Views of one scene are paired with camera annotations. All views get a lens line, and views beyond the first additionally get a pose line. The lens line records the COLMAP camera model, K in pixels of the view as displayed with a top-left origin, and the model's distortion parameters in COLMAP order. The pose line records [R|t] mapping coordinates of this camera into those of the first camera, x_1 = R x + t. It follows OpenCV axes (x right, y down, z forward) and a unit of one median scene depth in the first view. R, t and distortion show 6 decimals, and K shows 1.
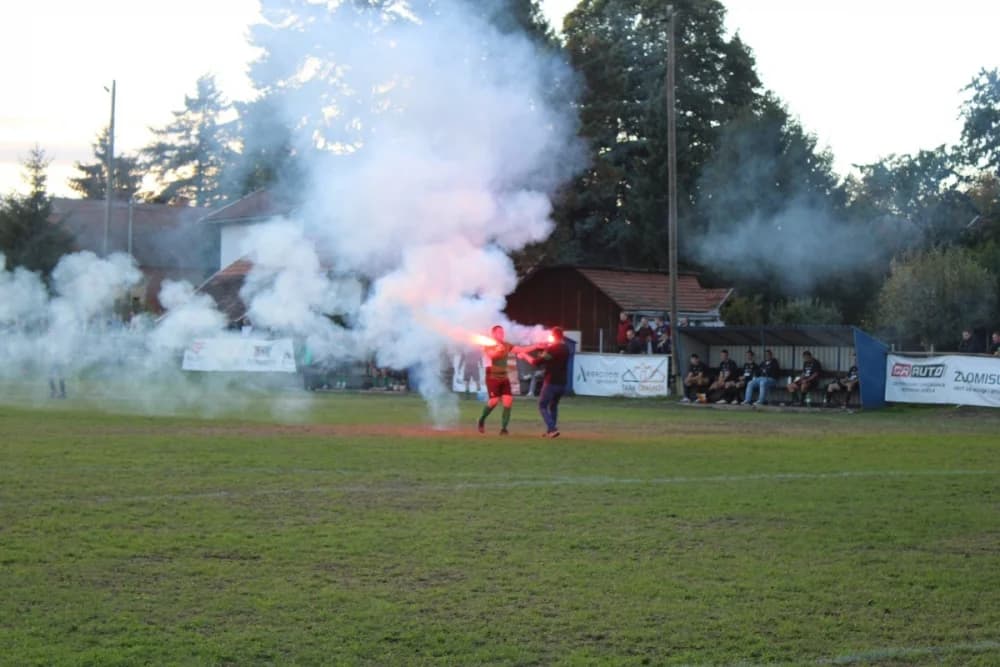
lens RADIAL K [[2314.0, 0, 499.1], [0, 2314.0, 333.0], [0, 0, 1]] dist [0.066082, 0.296513]
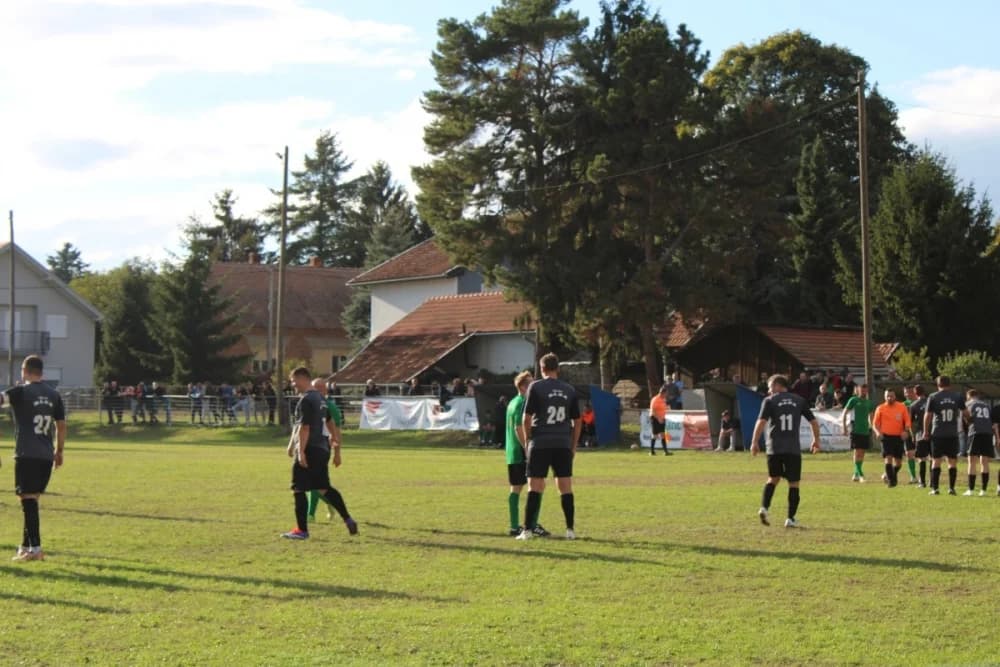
lens RADIAL K [[2385.4, 0, 501.7], [0, 2385.4, 321.4], [0, 0, 1]] dist [0.070025, 0.259553]
pose [[0.999480, -0.012021, -0.029906, -0.034998], [0.011140, 0.999505, -0.029430, 0.000018], [0.030245, 0.029082, 0.999119, -0.041028]]
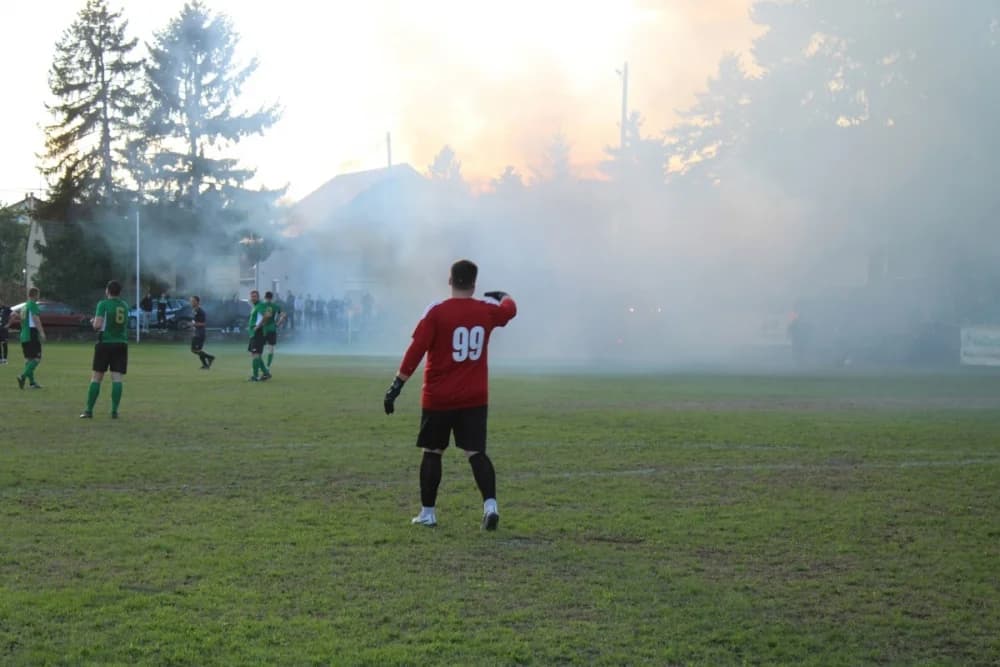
lens RADIAL K [[2242.6, 0, 499.0], [0, 2242.6, 330.8], [0, 0, 1]] dist [0.029664, 0.452523]
pose [[0.972437, -0.007727, -0.233037, 0.008929], [0.010001, 0.999913, 0.008577, 0.000490], [0.232950, -0.010671, 0.972430, 0.016764]]
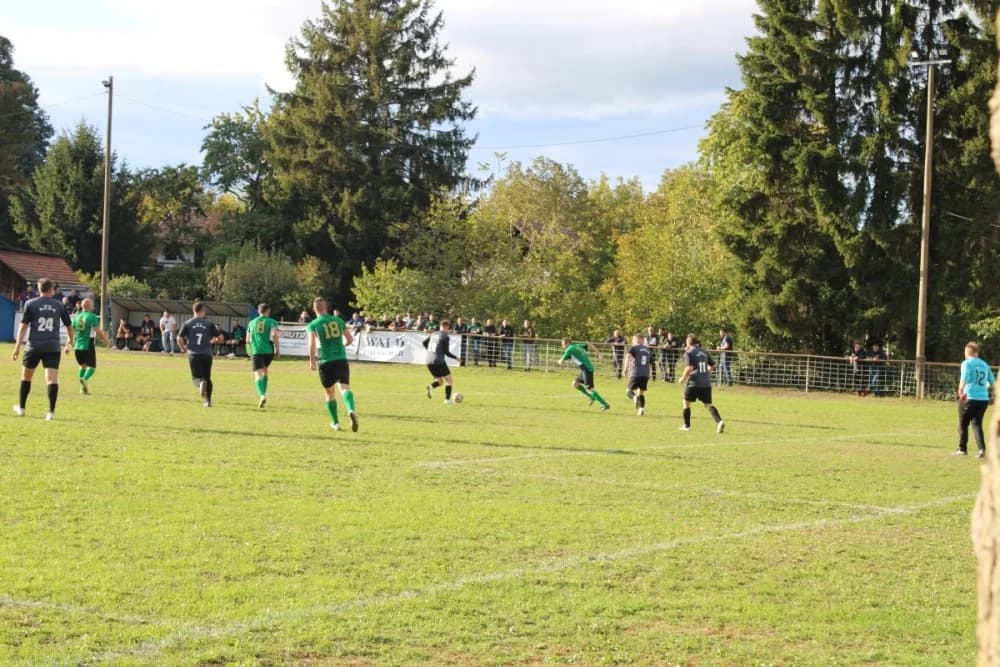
lens RADIAL K [[1993.2, 0, 502.2], [0, 1993.2, 332.4], [0, 0, 1]] dist [0.025133, 0.306164]
pose [[0.900664, 0.034196, 0.433168, -0.152432], [-0.042948, 0.999023, 0.010433, -0.002834], [-0.432388, -0.028001, 0.901253, -0.149560]]
